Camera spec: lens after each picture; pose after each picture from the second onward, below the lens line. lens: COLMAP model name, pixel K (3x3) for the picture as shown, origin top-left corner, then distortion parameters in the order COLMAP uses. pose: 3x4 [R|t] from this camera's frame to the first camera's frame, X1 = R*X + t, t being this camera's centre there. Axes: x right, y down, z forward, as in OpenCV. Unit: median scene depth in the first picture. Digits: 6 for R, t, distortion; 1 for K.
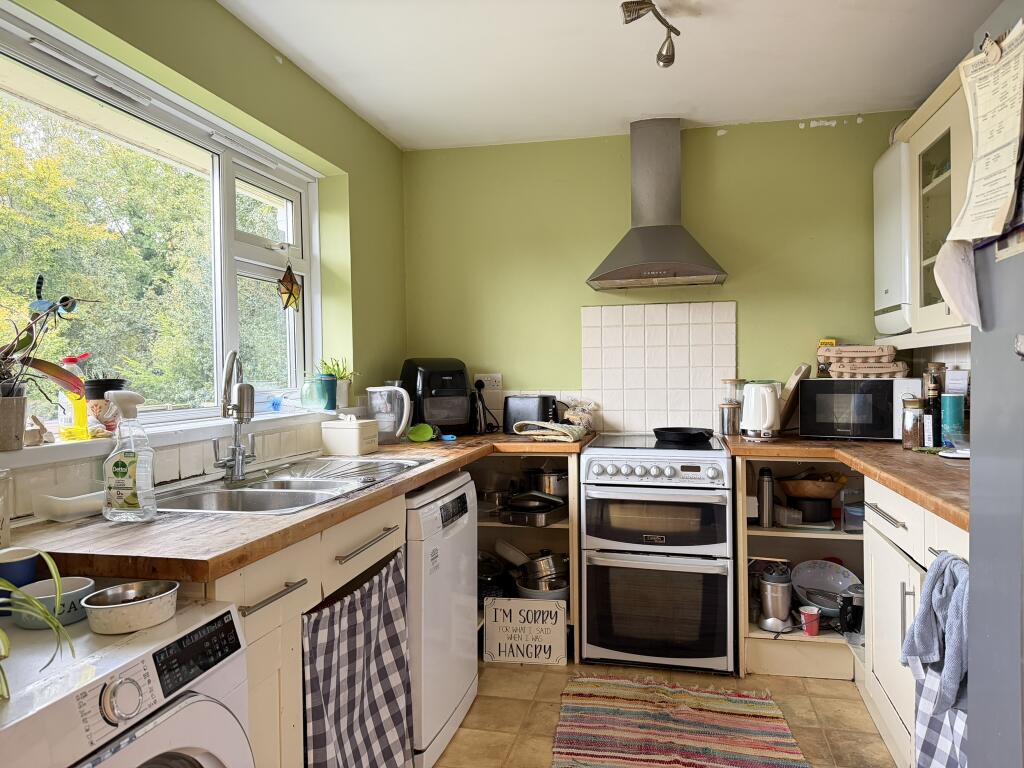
lens RADIAL K [[726.3, 0, 514.8], [0, 726.3, 382.2], [0, 0, 1]] dist [0.038740, -0.043409]
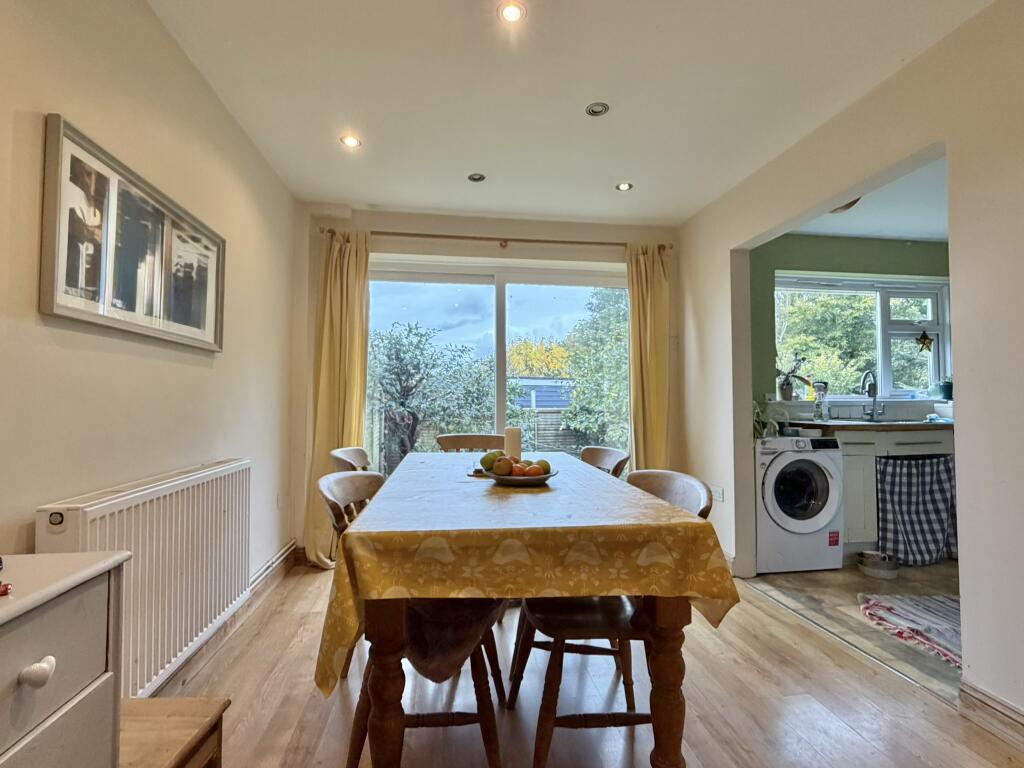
lens RADIAL K [[479.0, 0, 506.4], [0, 479.0, 385.2], [0, 0, 1]] dist [-0.000410, -0.000646]
pose [[0.358991, -0.017488, -0.933177, 0.787654], [-0.017668, 0.999518, -0.025528, 0.077330], [0.933174, 0.025652, 0.358509, -0.891526]]
